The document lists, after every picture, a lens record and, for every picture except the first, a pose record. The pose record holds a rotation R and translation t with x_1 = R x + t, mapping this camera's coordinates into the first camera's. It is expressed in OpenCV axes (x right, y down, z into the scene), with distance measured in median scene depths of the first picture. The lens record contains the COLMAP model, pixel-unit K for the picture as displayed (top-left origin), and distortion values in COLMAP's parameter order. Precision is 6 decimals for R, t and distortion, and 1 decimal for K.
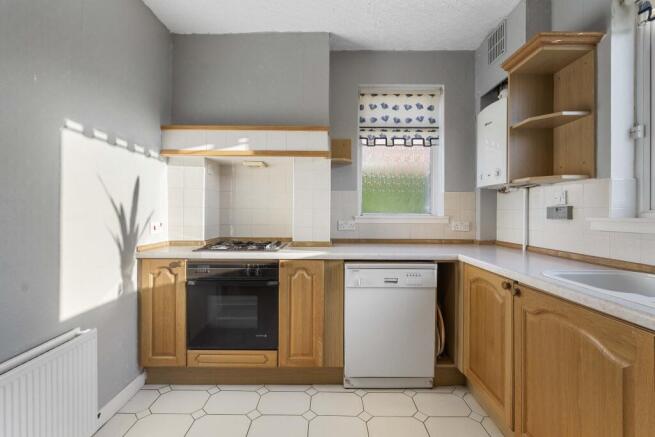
lens RADIAL K [[290.0, 0, 327.0], [0, 290.0, 209.6], [0, 0, 1]] dist [-0.002787, -0.000005]
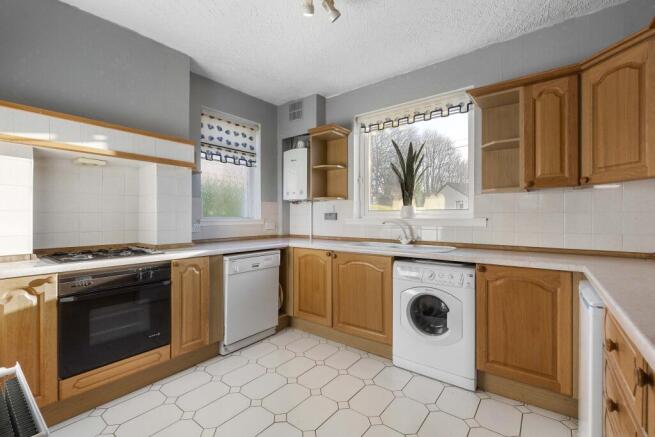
lens RADIAL K [[290.0, 0, 327.0], [0, 290.0, 209.6], [0, 0, 1]] dist [-0.002787, -0.000005]
pose [[0.611035, 0.014667, 0.791467, -0.661448], [-0.004811, 0.999879, -0.014815, -0.004480], [-0.791589, 0.005245, 0.611032, -0.128809]]
